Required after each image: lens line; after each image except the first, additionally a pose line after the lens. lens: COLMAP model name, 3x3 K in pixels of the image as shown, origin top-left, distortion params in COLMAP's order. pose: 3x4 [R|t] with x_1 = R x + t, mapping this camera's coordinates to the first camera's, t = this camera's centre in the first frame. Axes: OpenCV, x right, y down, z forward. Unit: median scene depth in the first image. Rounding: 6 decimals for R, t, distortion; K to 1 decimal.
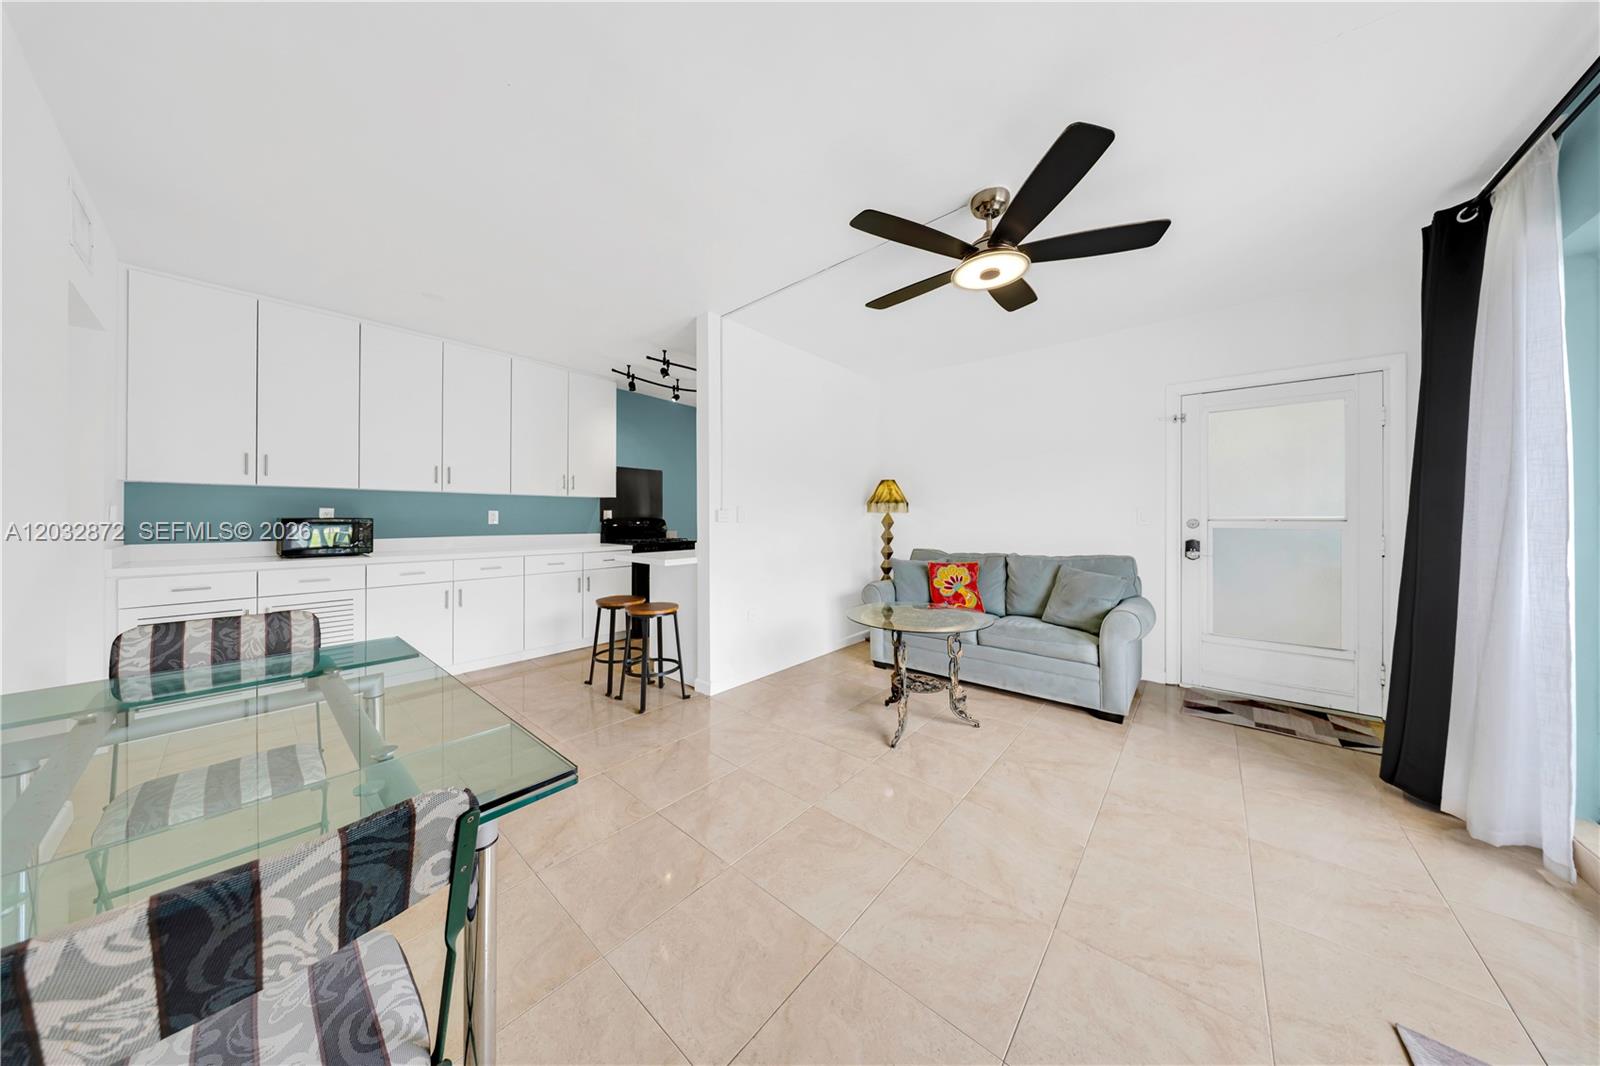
lens RADIAL K [[469.9, 0, 804.6], [0, 469.9, 515.1], [0, 0, 1]] dist [-0.002731, -0.000277]
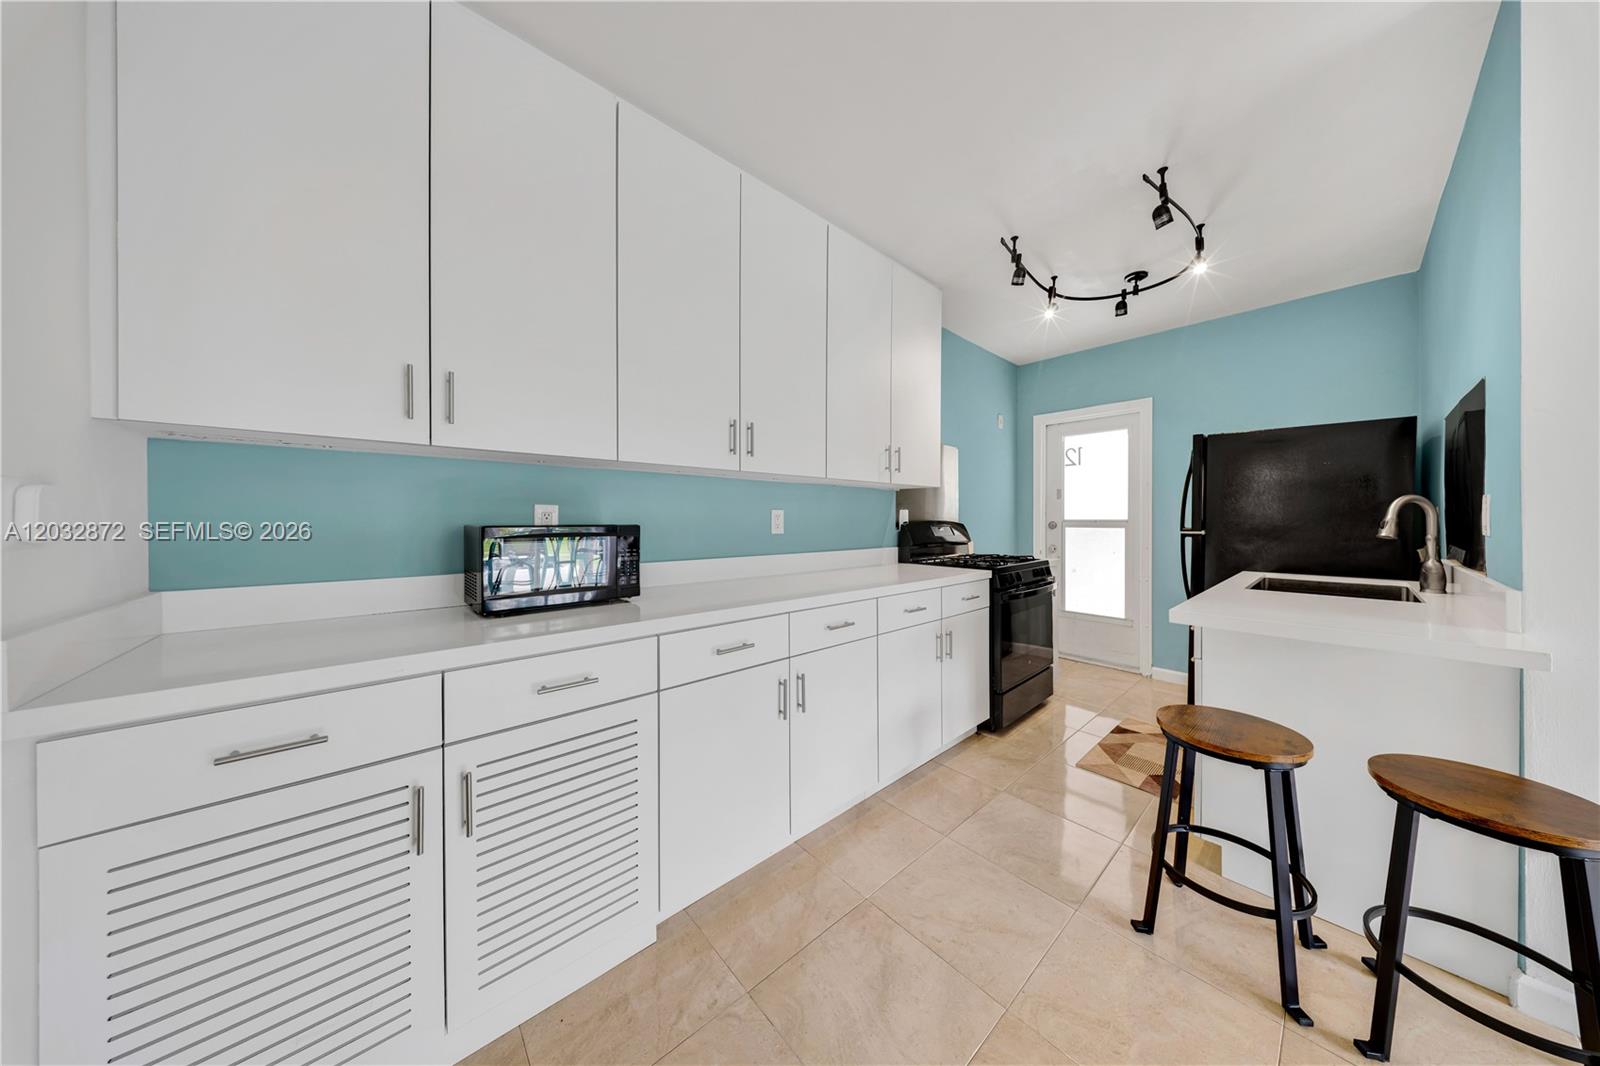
lens RADIAL K [[469.9, 0, 808.2], [0, 469.9, 525.0], [0, 0, 1]] dist [-0.002731, -0.000277]
pose [[0.989382, -0.002552, -0.145315, -0.712671], [0.004992, 0.999853, 0.016432, -0.000084], [0.145252, -0.016983, 0.989249, 0.581112]]
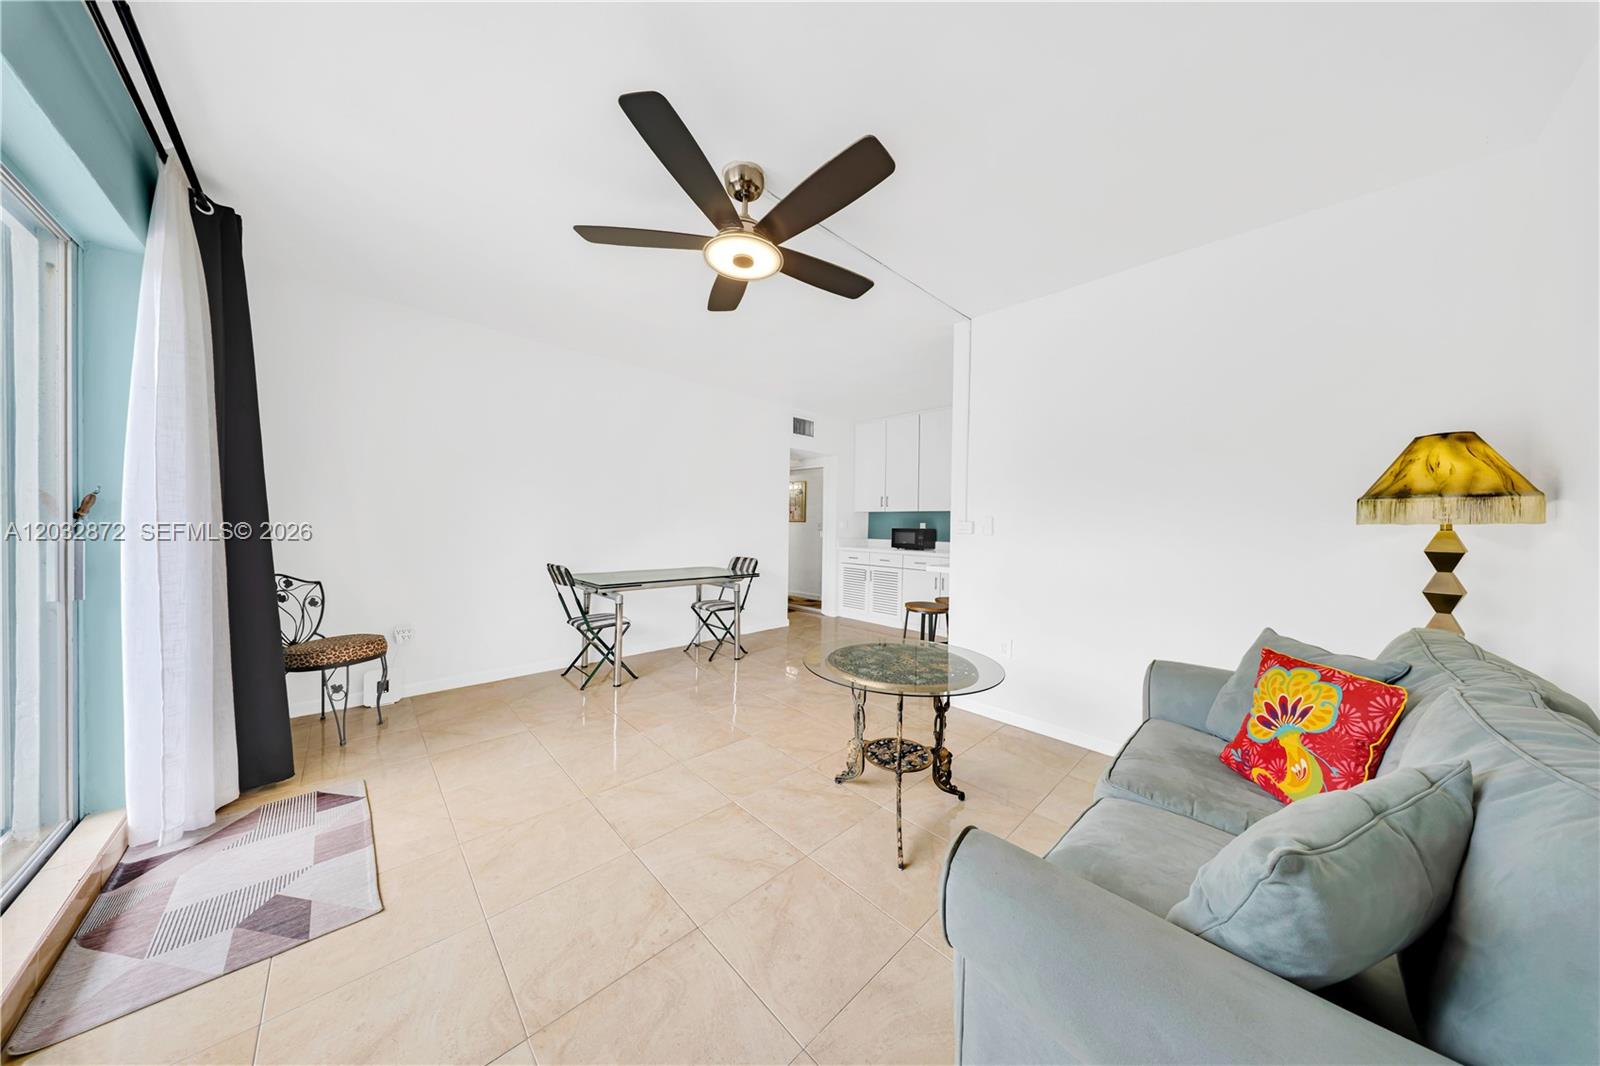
lens RADIAL K [[469.9, 0, 803.5], [0, 469.9, 532.4], [0, 0, 1]] dist [-0.002731, -0.000277]
pose [[-0.089576, 0.012872, -0.995897, 0.814378], [-0.014312, 0.999797, 0.014209, 0.003312], [0.995877, 0.015526, -0.089374, 0.755549]]
